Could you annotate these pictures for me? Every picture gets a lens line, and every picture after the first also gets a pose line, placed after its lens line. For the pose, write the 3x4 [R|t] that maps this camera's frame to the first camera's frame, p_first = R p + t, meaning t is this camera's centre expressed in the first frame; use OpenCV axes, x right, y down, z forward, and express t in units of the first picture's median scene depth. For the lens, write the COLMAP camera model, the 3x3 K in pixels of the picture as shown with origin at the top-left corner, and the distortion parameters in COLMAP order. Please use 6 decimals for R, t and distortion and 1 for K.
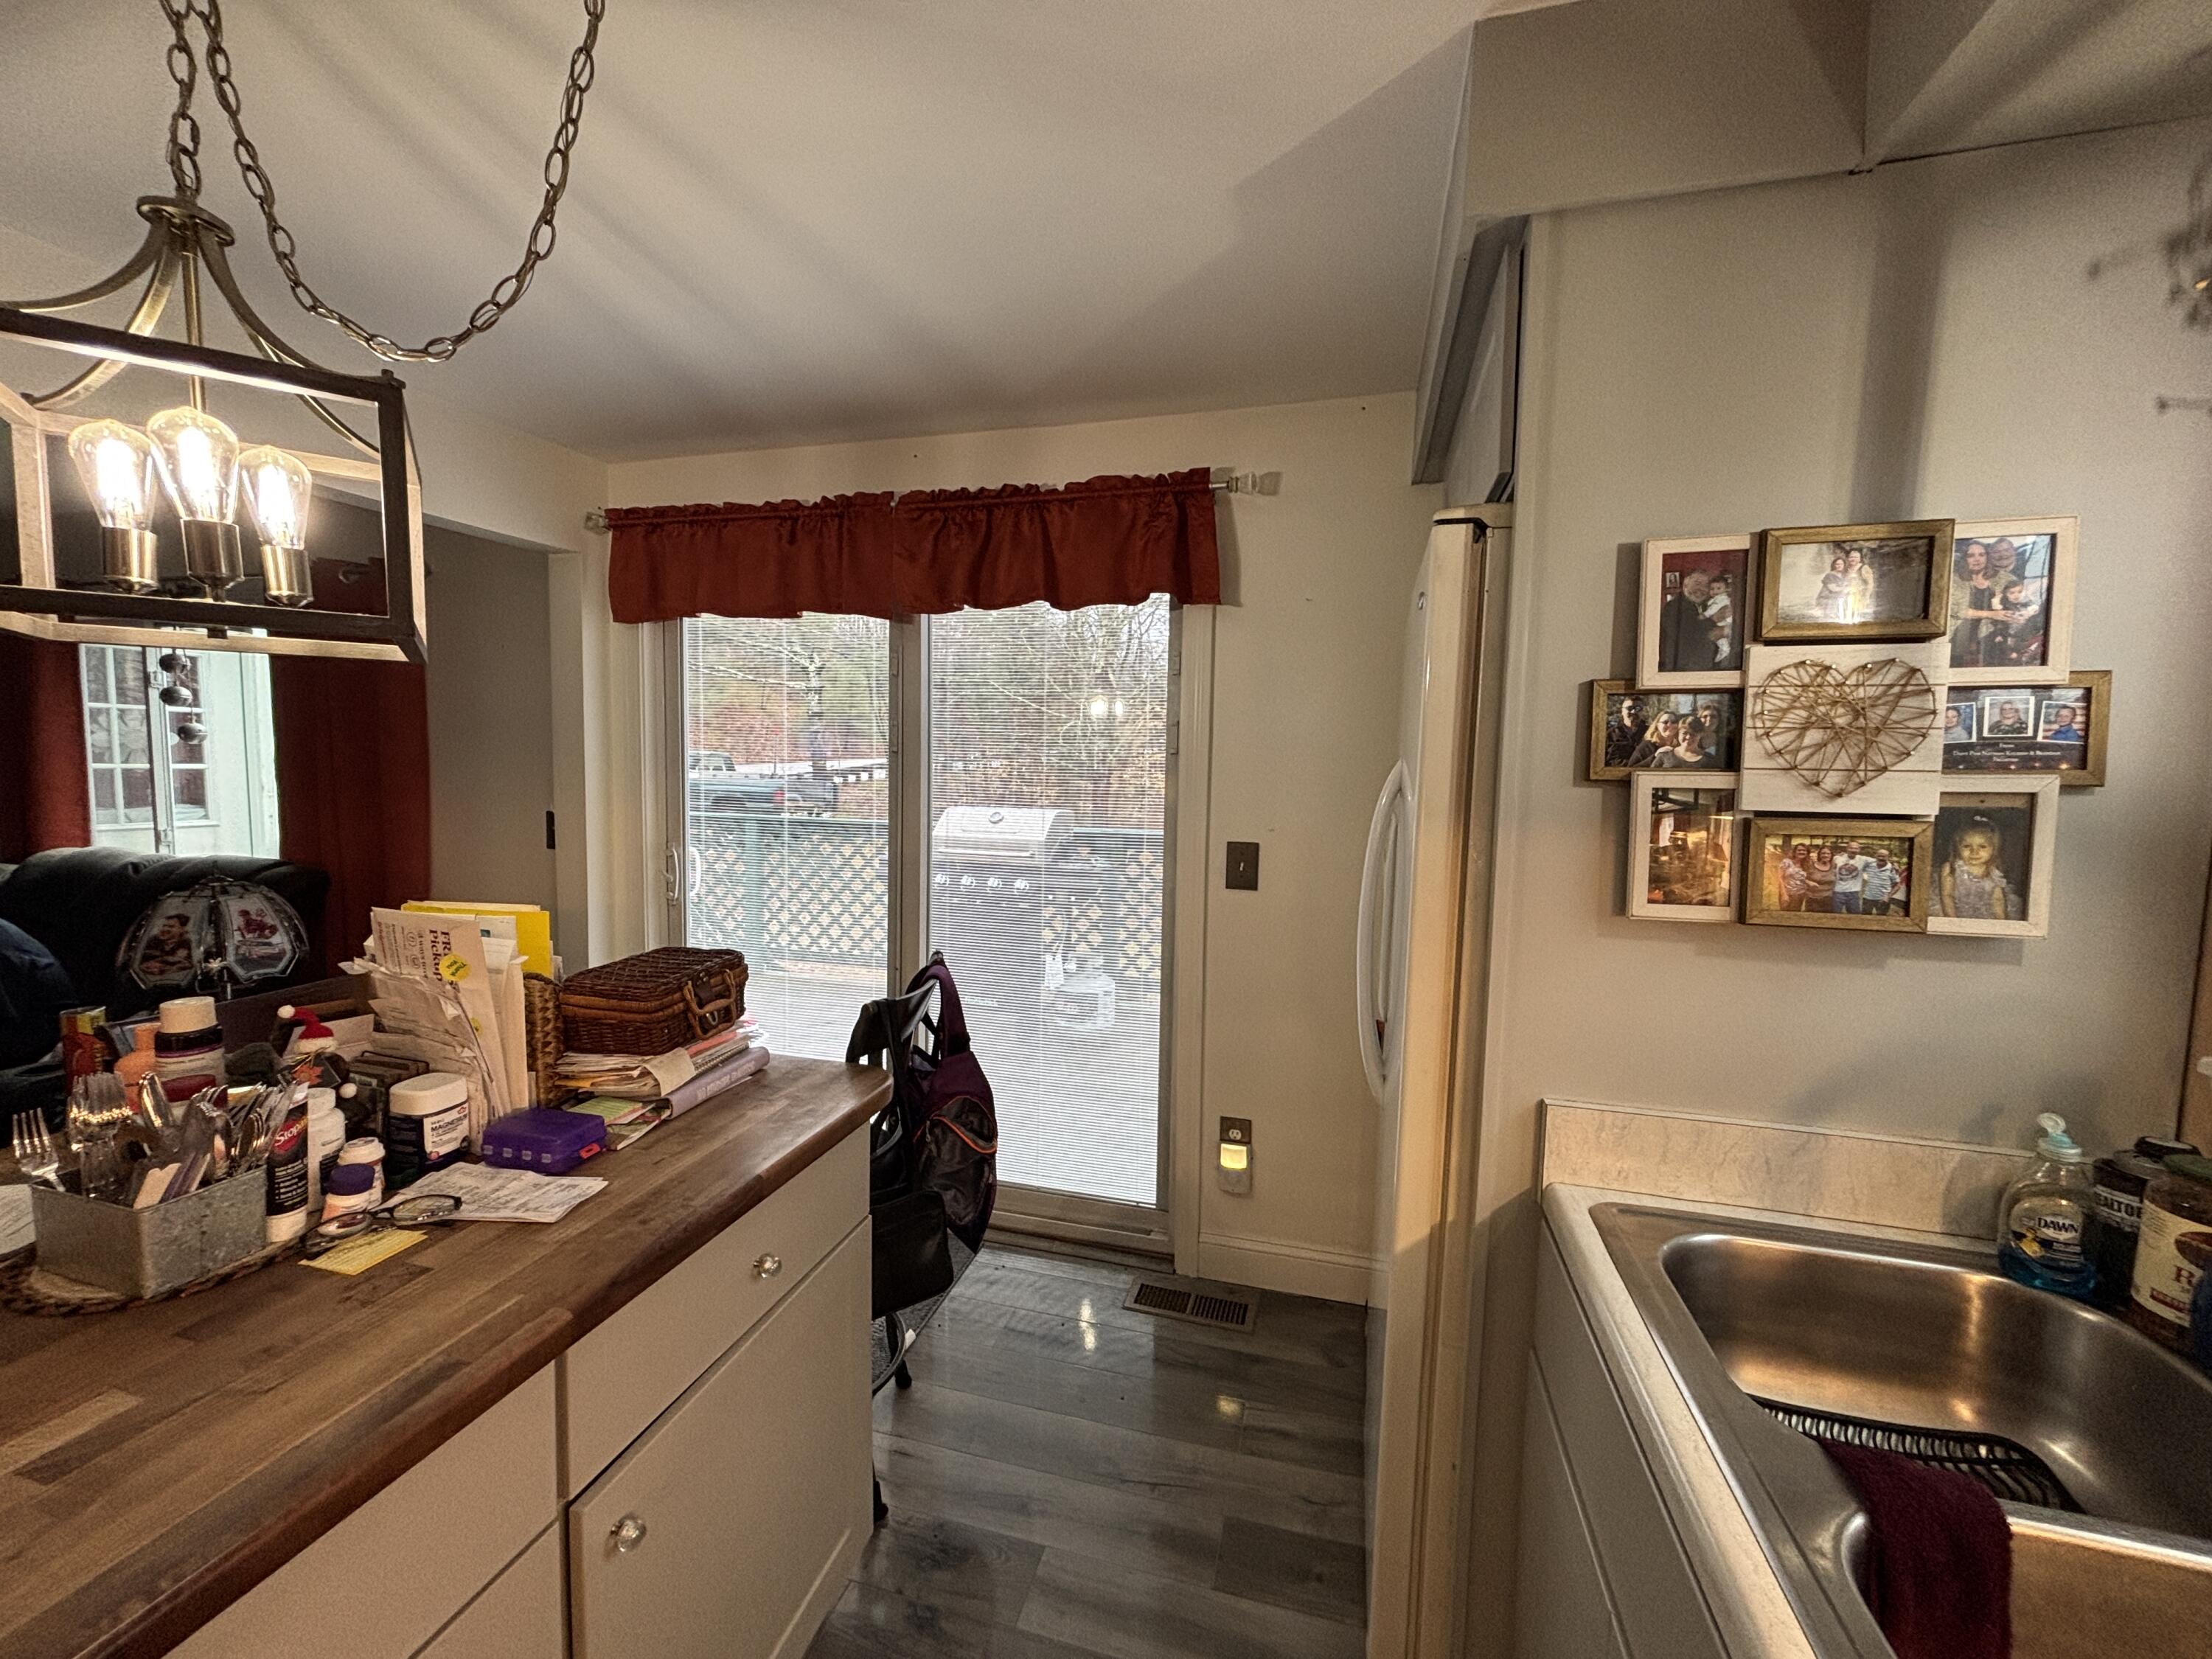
lens RADIAL K [[886.2, 0, 1099.5], [0, 886.2, 831.6], [0, 0, 1]] dist [0.000616, 0.000876]
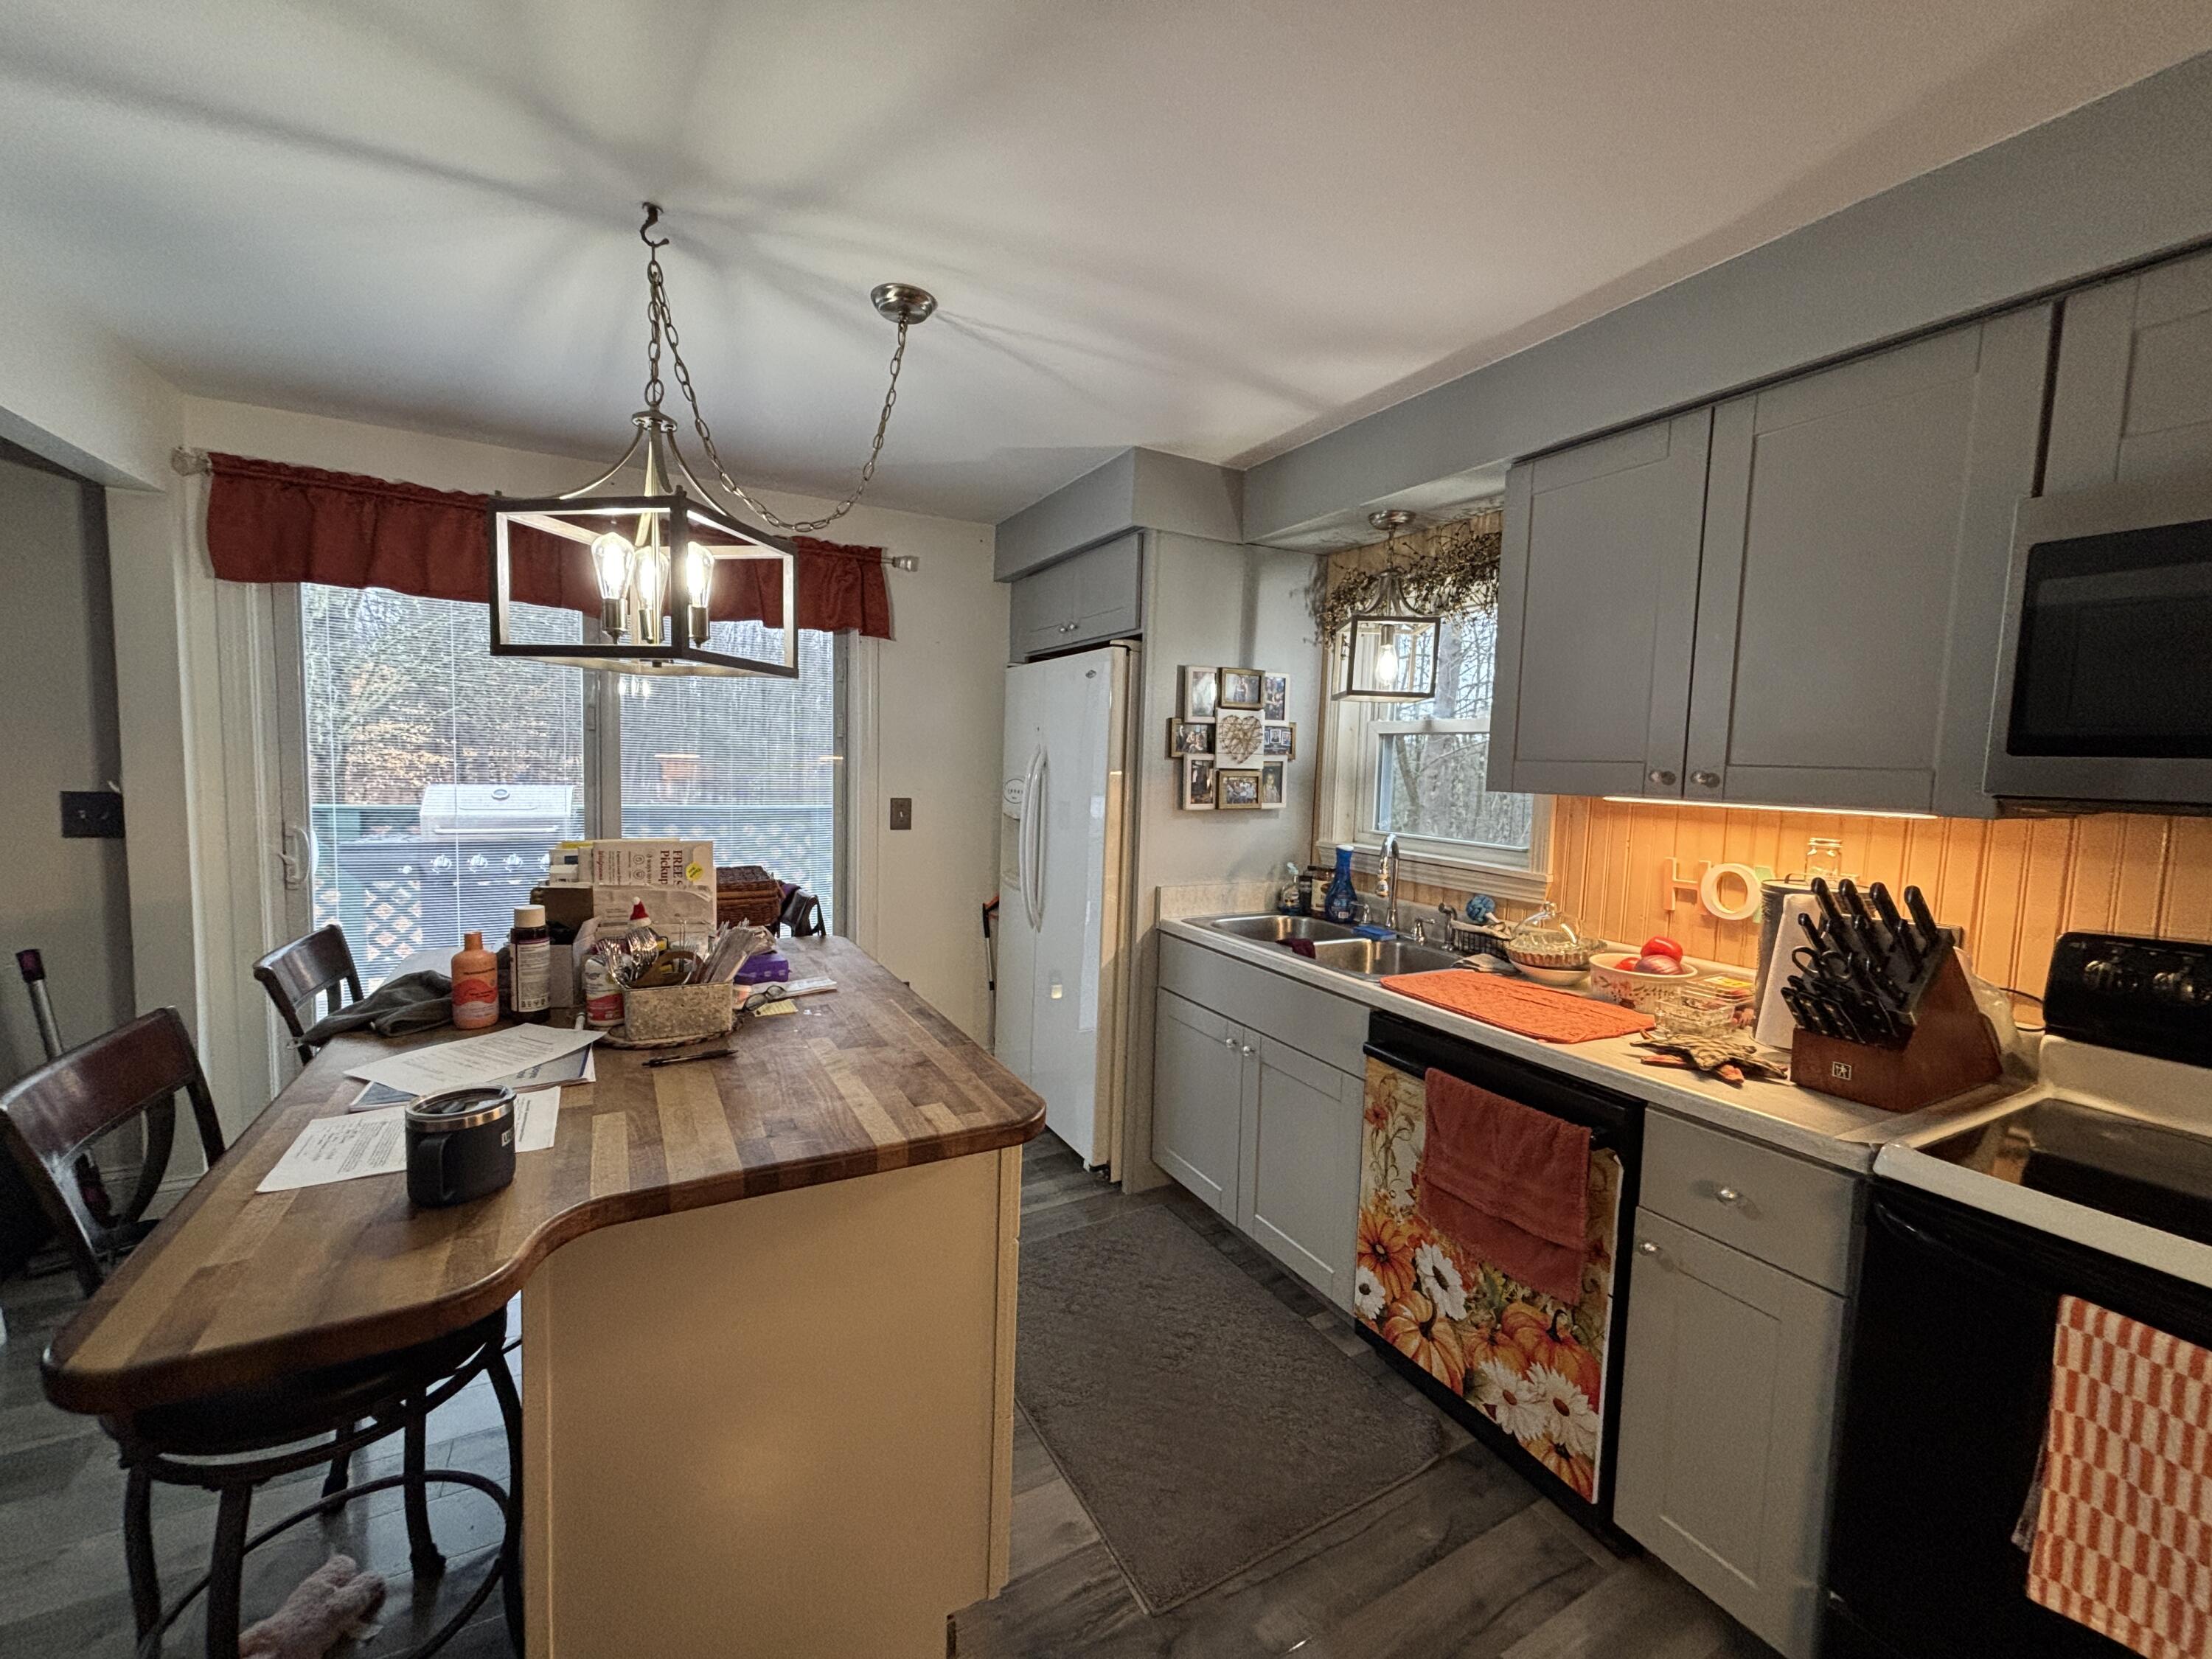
lens RADIAL K [[886.2, 0, 1103.5], [0, 886.2, 827.7], [0, 0, 1]] dist [0.000616, 0.000876]
pose [[0.716989, -0.050840, 0.695228, -1.440708], [0.038031, 0.998704, 0.033812, 0.054883], [-0.696046, 0.002198, 0.717994, -0.726454]]
